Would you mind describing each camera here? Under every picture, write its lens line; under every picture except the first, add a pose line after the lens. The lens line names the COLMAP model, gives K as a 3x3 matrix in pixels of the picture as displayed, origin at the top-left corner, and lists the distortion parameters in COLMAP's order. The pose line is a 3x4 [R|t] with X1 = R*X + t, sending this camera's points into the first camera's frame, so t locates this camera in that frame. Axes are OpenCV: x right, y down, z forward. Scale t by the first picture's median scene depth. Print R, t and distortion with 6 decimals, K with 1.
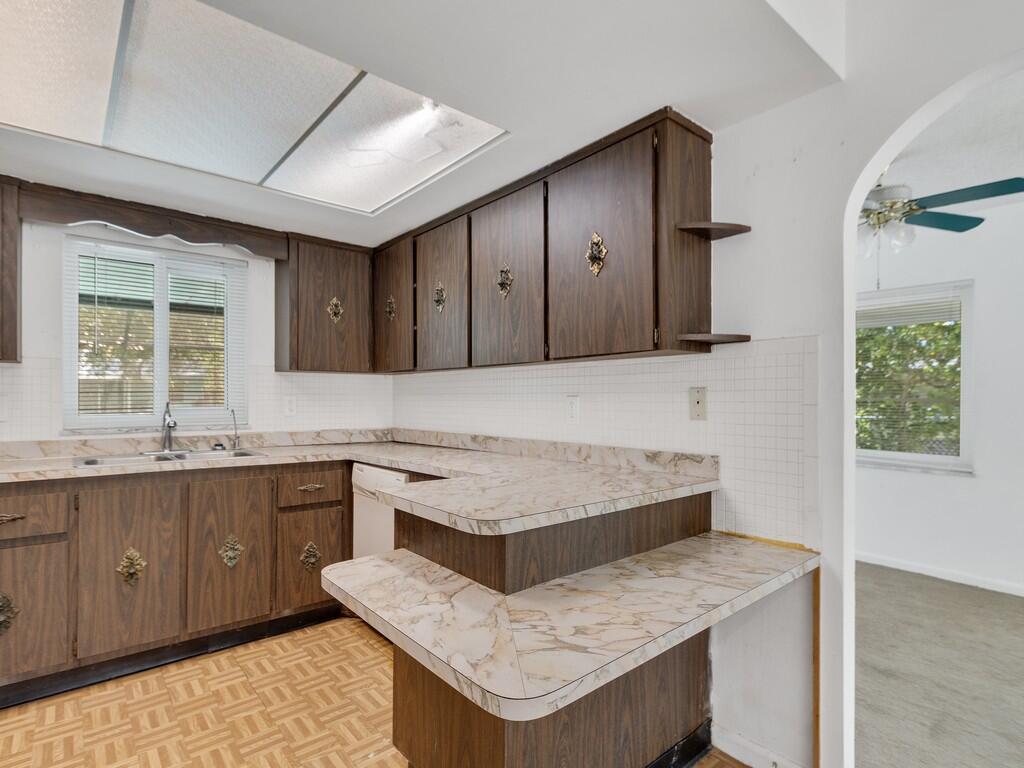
lens RADIAL K [[522.6, 0, 497.2], [0, 522.6, 399.6], [0, 0, 1]] dist [0.017350, -0.000076]
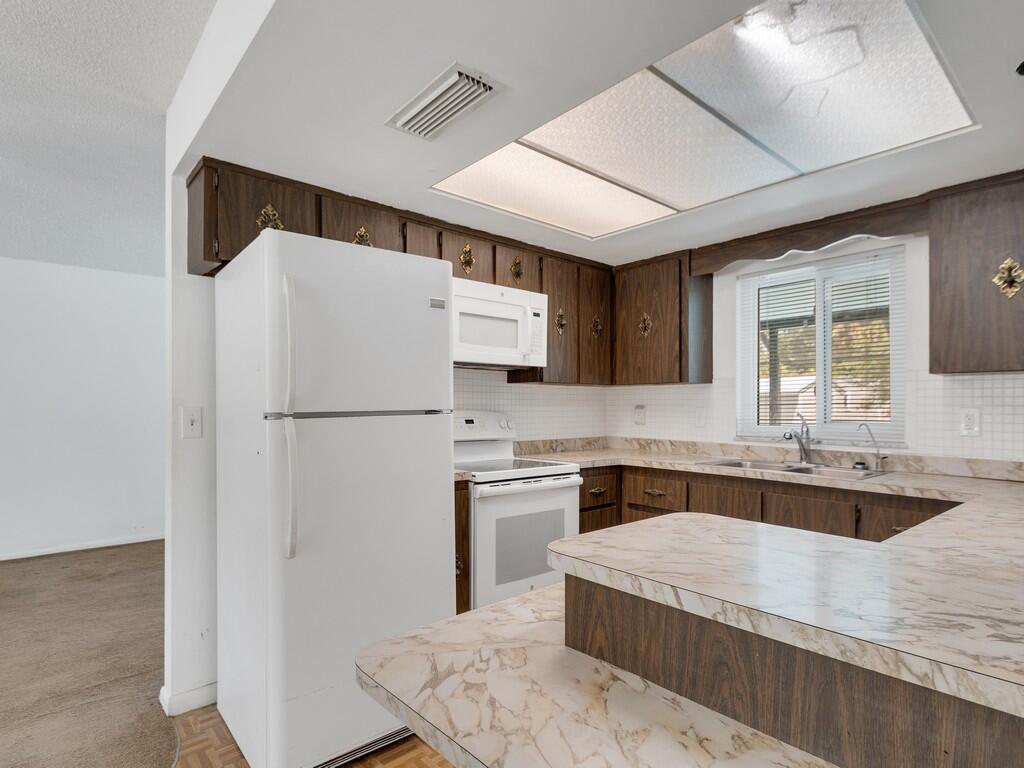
lens RADIAL K [[555.9, 0, 513.8], [0, 555.9, 405.4], [0, 0, 1]] dist [0.001353, 0.000734]
pose [[0.034194, -0.005188, -0.999402, 0.544163], [-0.009642, 0.999938, -0.005521, -0.001405], [0.999369, 0.009825, 0.034142, 0.533649]]
